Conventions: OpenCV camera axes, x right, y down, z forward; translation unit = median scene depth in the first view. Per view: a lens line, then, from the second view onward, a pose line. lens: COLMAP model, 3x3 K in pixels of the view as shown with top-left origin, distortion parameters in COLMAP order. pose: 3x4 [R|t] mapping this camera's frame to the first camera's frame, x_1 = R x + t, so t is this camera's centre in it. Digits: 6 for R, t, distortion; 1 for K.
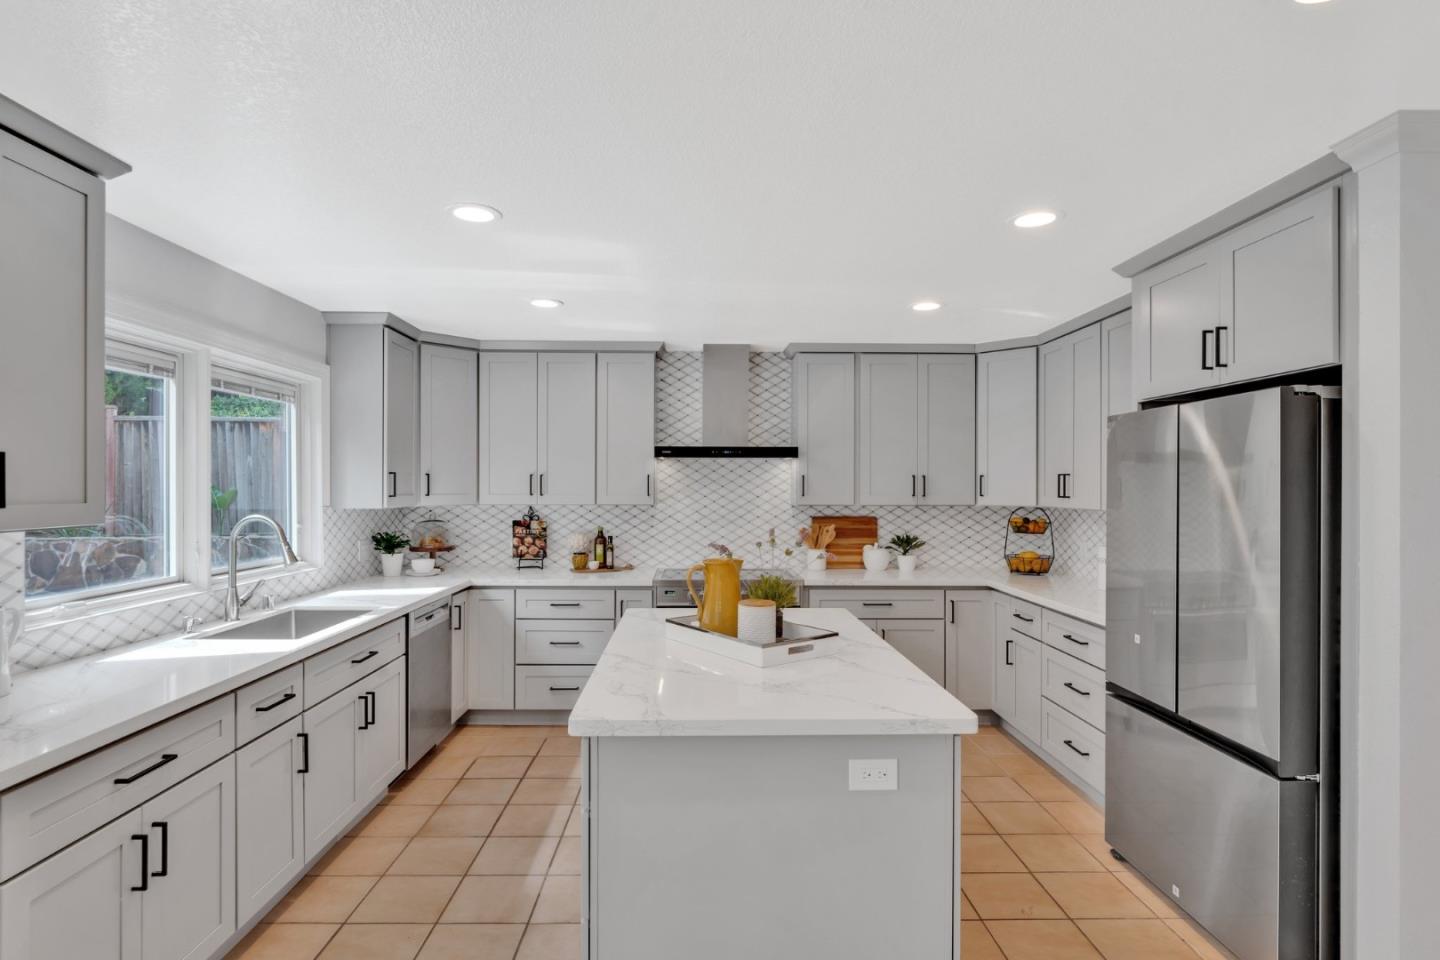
lens RADIAL K [[753.3, 0, 715.8], [0, 753.3, 487.9], [0, 0, 1]] dist [0.019333, 0.000461]
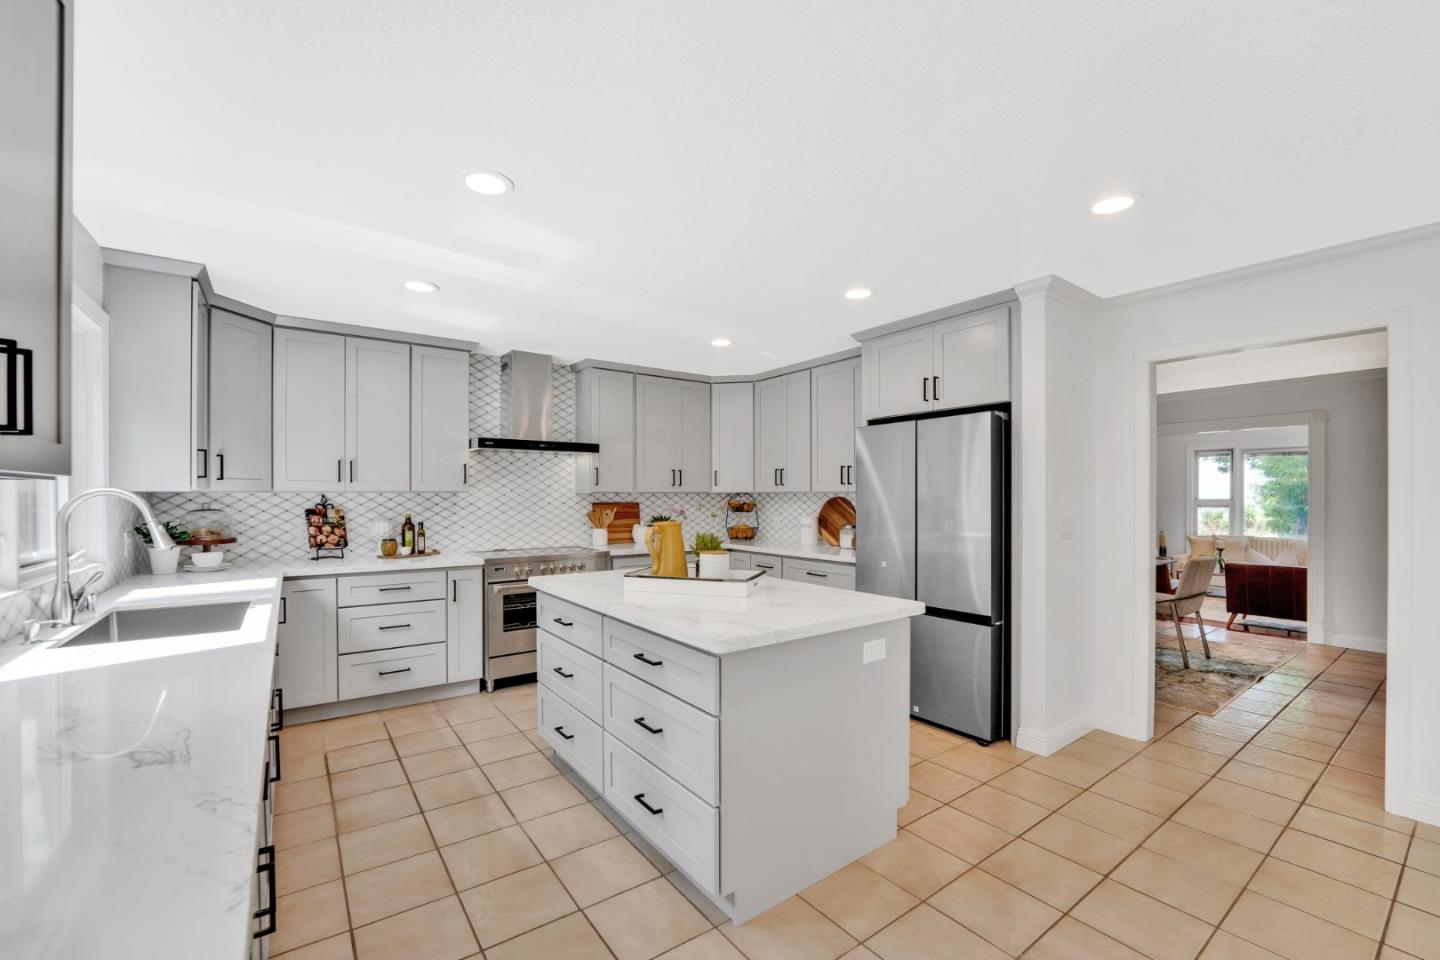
lens RADIAL K [[600.5, 0, 700.8], [0, 600.5, 500.3], [0, 0, 1]] dist [-0.015137, 0.000085]
pose [[0.825071, -0.006393, 0.564992, -0.286916], [0.004640, 0.999979, 0.004538, 0.031304], [-0.565009, -0.001123, 0.825084, 0.096760]]
